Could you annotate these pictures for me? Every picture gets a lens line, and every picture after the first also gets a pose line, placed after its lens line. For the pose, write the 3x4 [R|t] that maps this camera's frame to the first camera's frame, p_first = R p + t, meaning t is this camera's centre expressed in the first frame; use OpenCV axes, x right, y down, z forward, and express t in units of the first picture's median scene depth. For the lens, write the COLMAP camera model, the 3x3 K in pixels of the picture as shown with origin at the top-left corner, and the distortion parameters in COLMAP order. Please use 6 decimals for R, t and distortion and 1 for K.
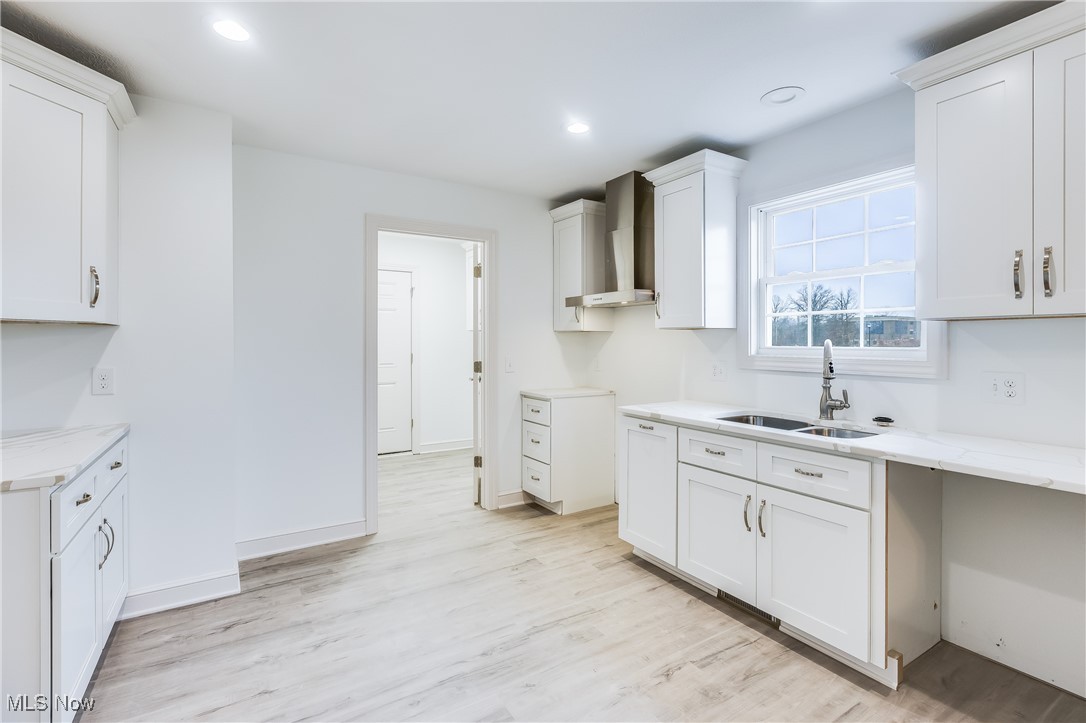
lens RADIAL K [[501.0, 0, 521.8], [0, 501.0, 344.0], [0, 0, 1]] dist [0.000775, 0.000011]
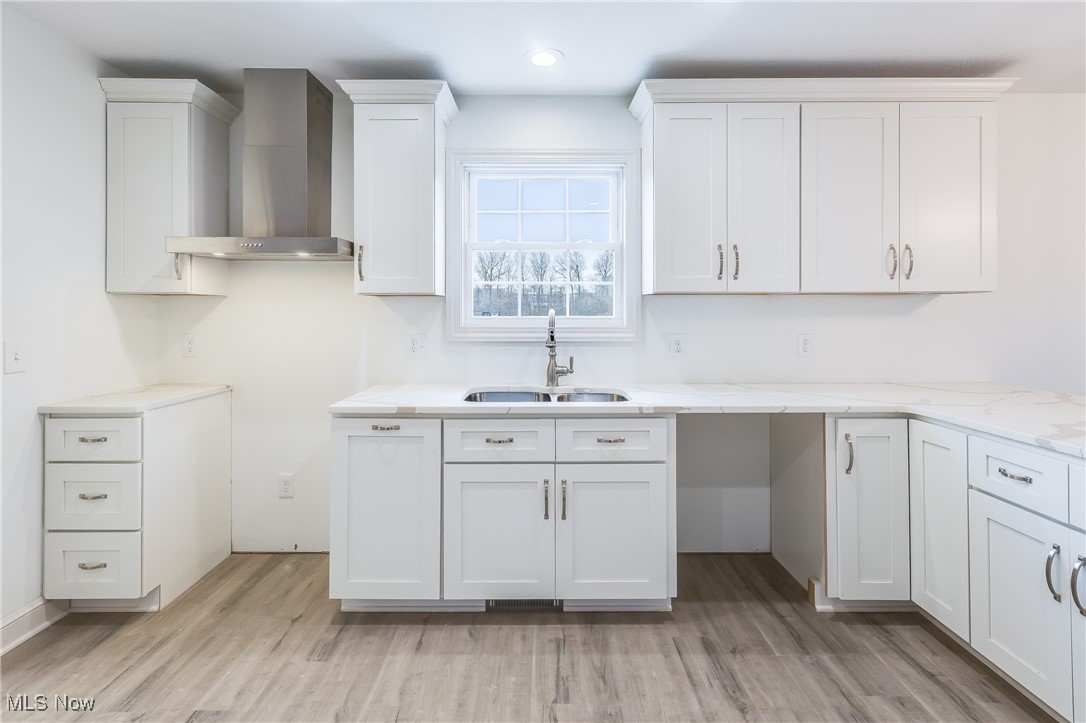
lens RADIAL K [[515.6, 0, 548.3], [0, 515.6, 310.8], [0, 0, 1]] dist [-0.000224, 0.000100]
pose [[0.504649, 0.003092, 0.863319, -0.268435], [0.003795, 0.999976, -0.005799, 0.000456], [-0.863316, 0.006203, 0.504625, 0.395981]]
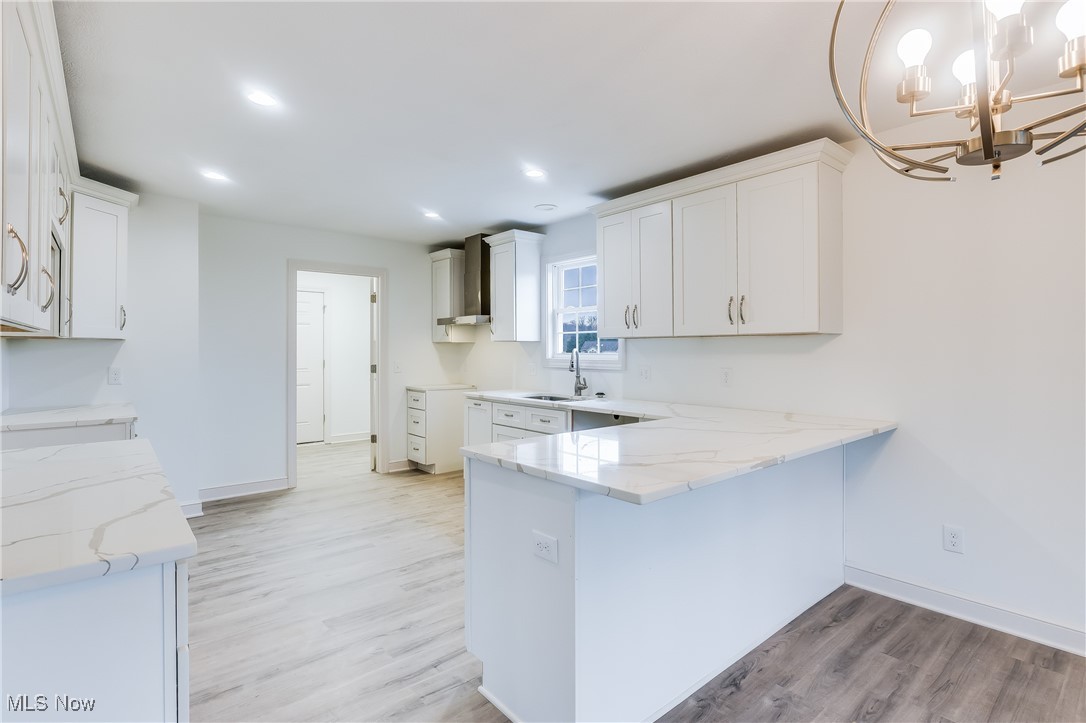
lens RADIAL K [[518.8, 0, 523.6], [0, 518.8, 349.8], [0, 0, 1]] dist [-0.002711, -0.000905]
pose [[0.989343, -0.000966, 0.145603, 0.147404], [0.001800, 0.999983, -0.005596, 0.003975], [-0.145595, 0.005798, 0.989327, -0.603063]]
